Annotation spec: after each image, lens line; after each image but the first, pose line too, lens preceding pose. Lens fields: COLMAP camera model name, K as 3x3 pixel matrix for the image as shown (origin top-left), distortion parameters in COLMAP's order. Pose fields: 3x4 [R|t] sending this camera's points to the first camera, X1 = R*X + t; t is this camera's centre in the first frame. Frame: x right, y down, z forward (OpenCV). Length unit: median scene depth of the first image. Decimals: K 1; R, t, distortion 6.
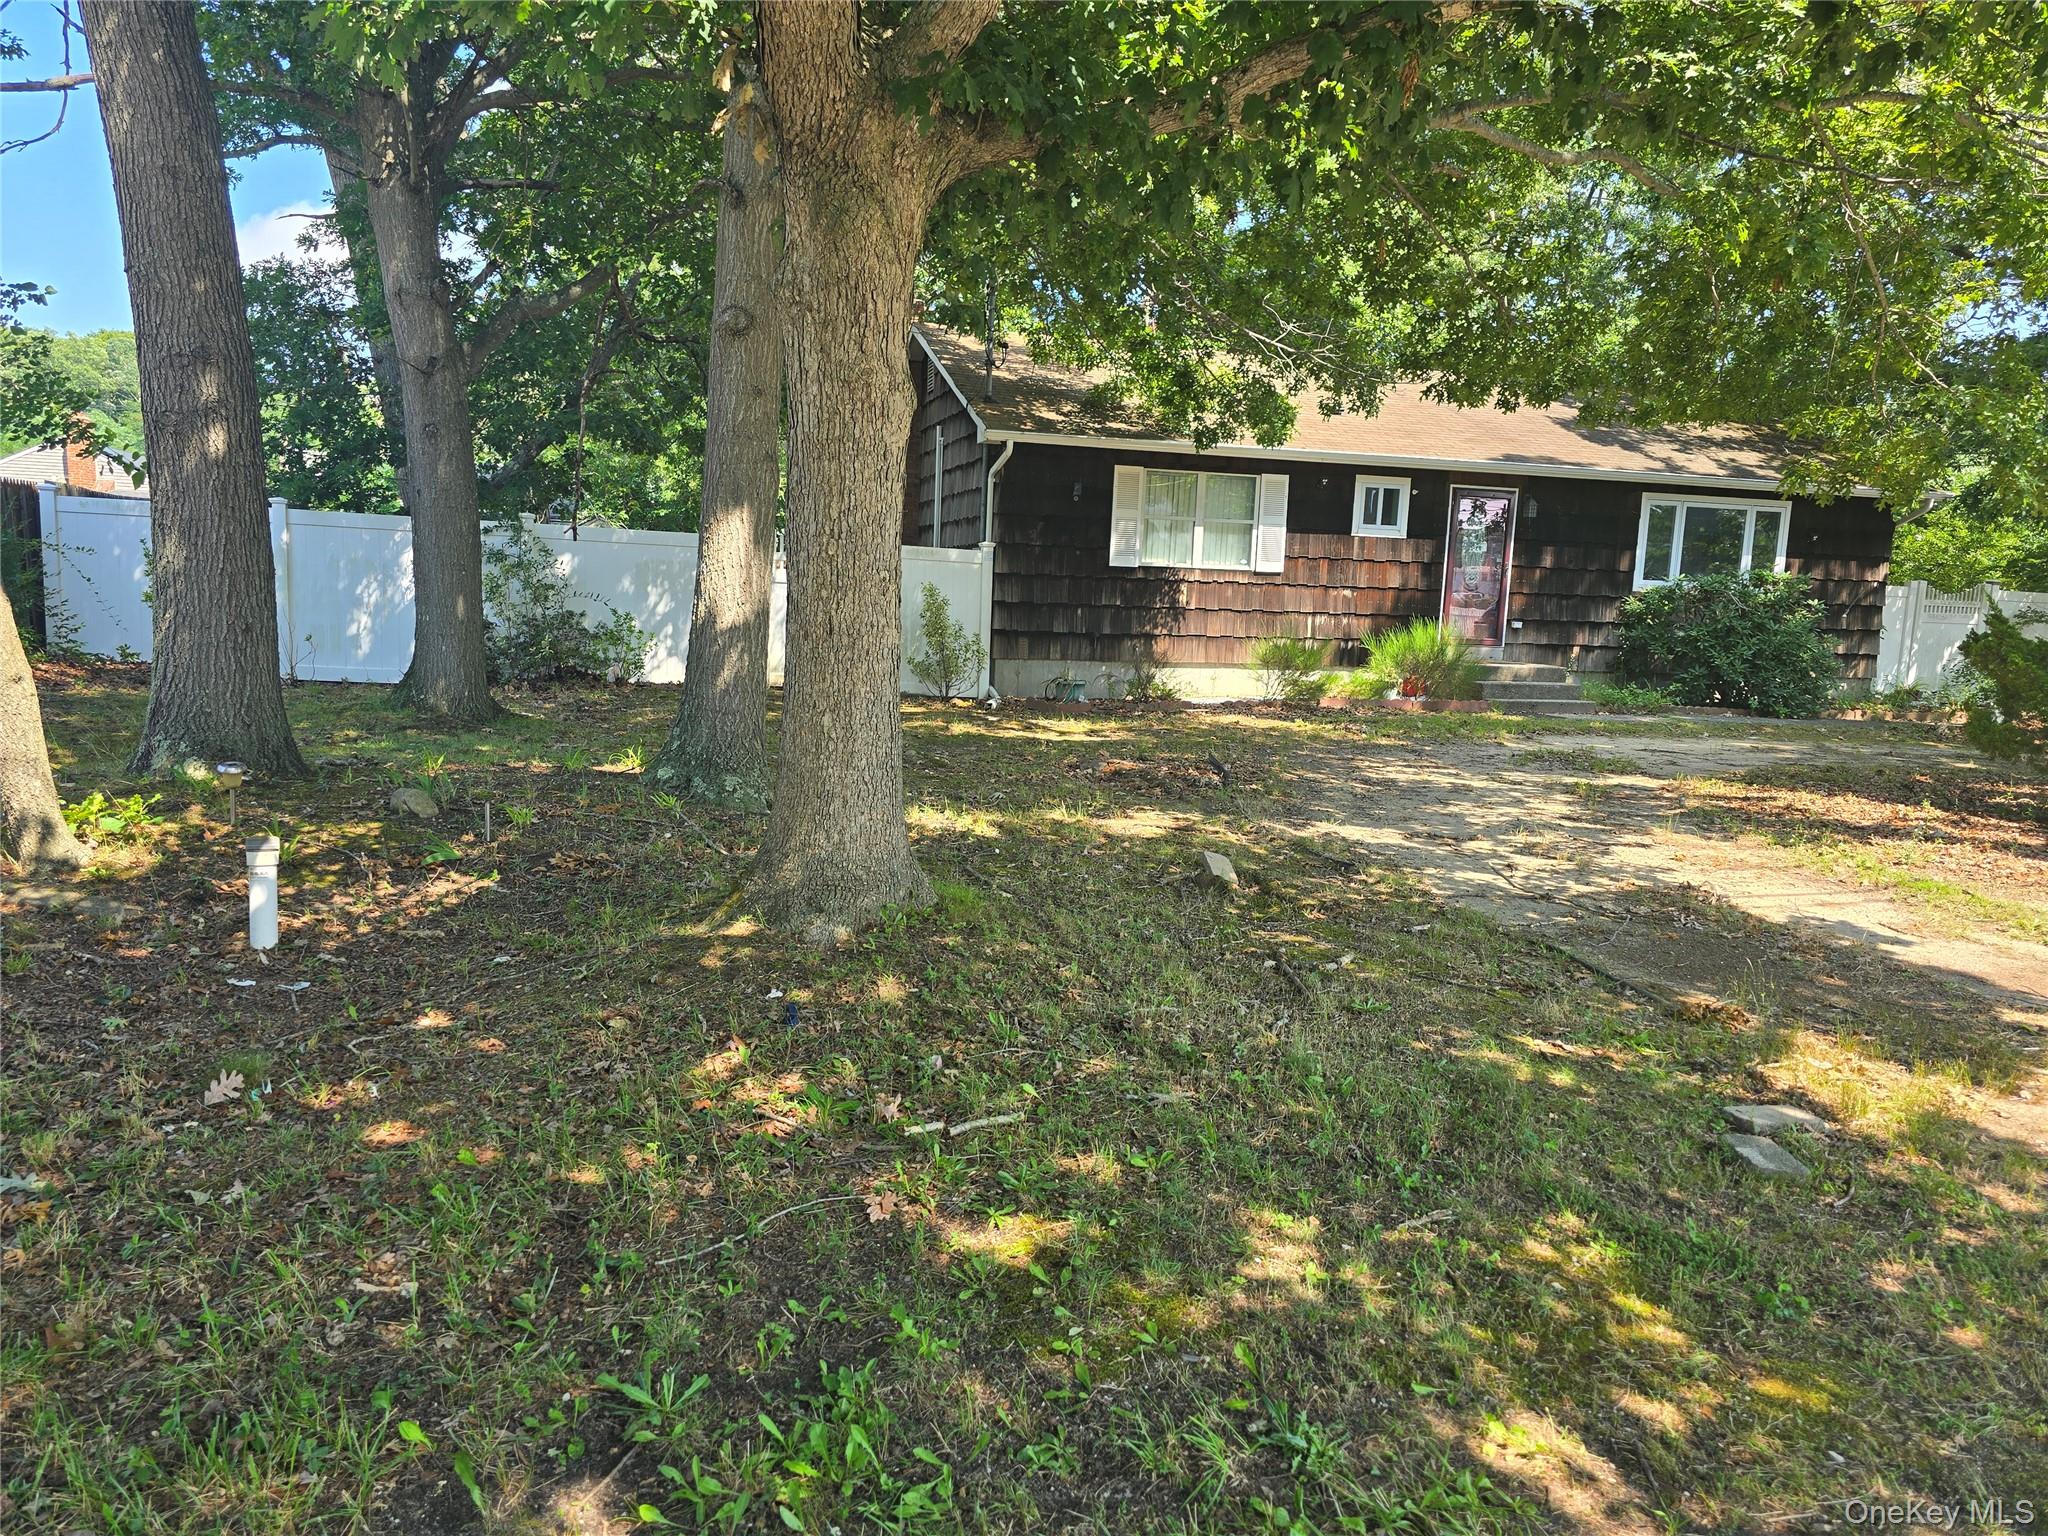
lens RADIAL K [[1371.4, 0, 1022.9], [0, 1371.4, 772.2], [0, 0, 1]] dist [0.061198, -0.070717]
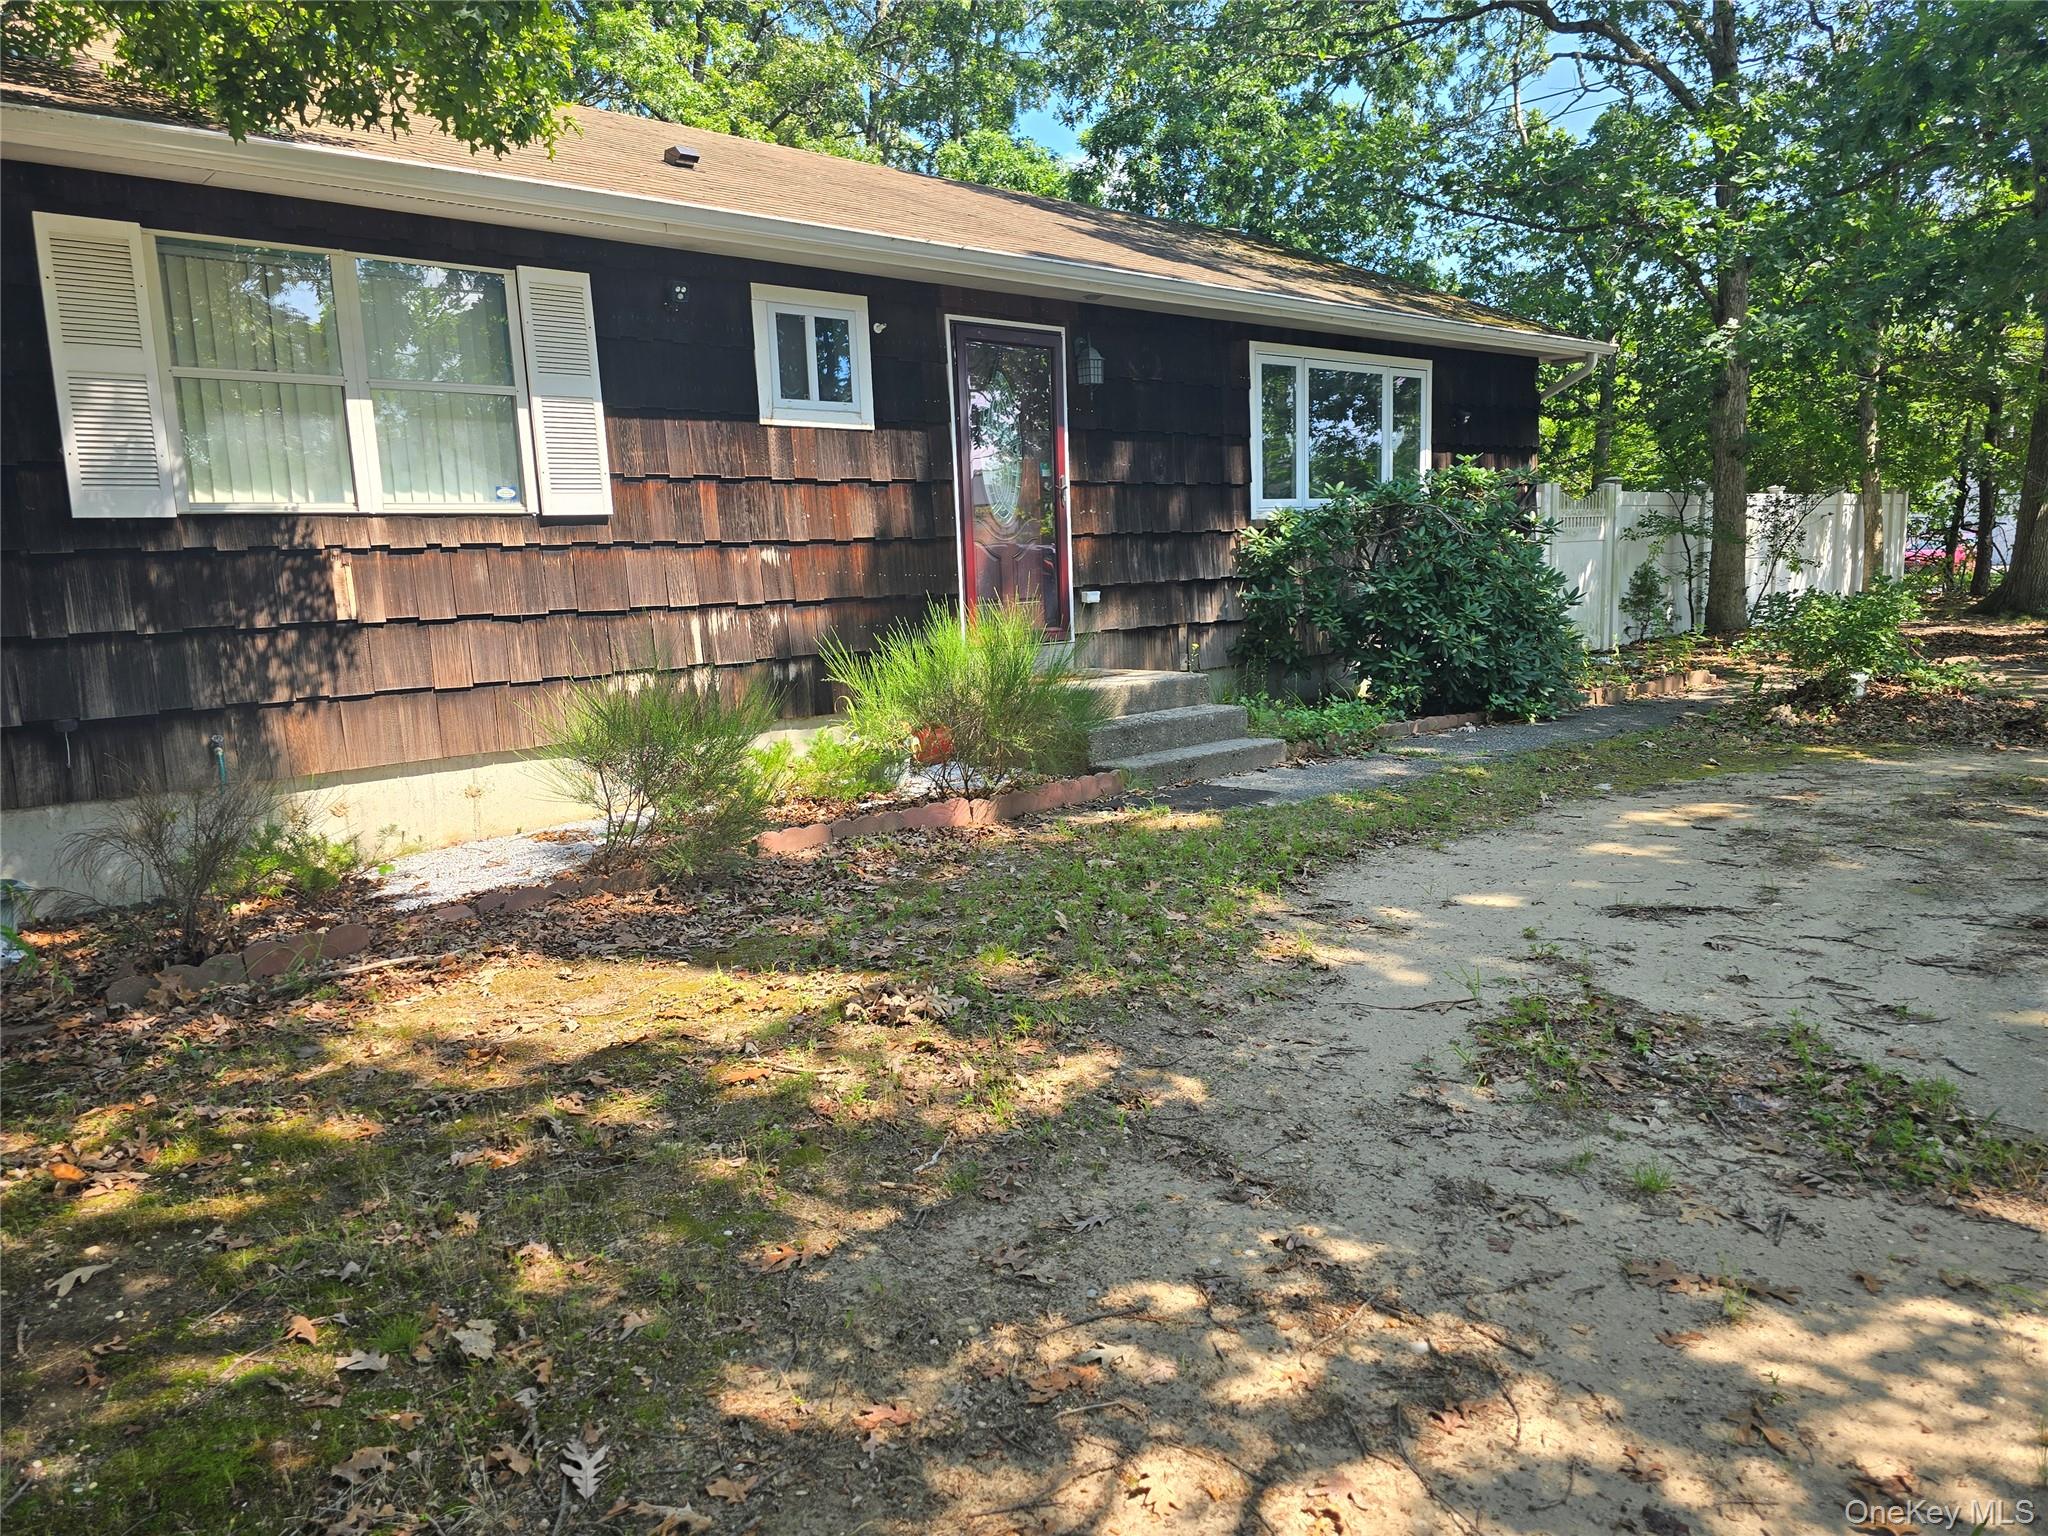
lens RADIAL K [[1382.6, 0, 1020.7], [0, 1382.6, 828.0], [0, 0, 1]] dist [0.058801, -0.001396]
pose [[0.909777, -0.149753, 0.387143, 0.123548], [0.128940, 0.988472, 0.079352, -0.068988], [-0.394563, -0.022274, 0.918599, 0.559990]]
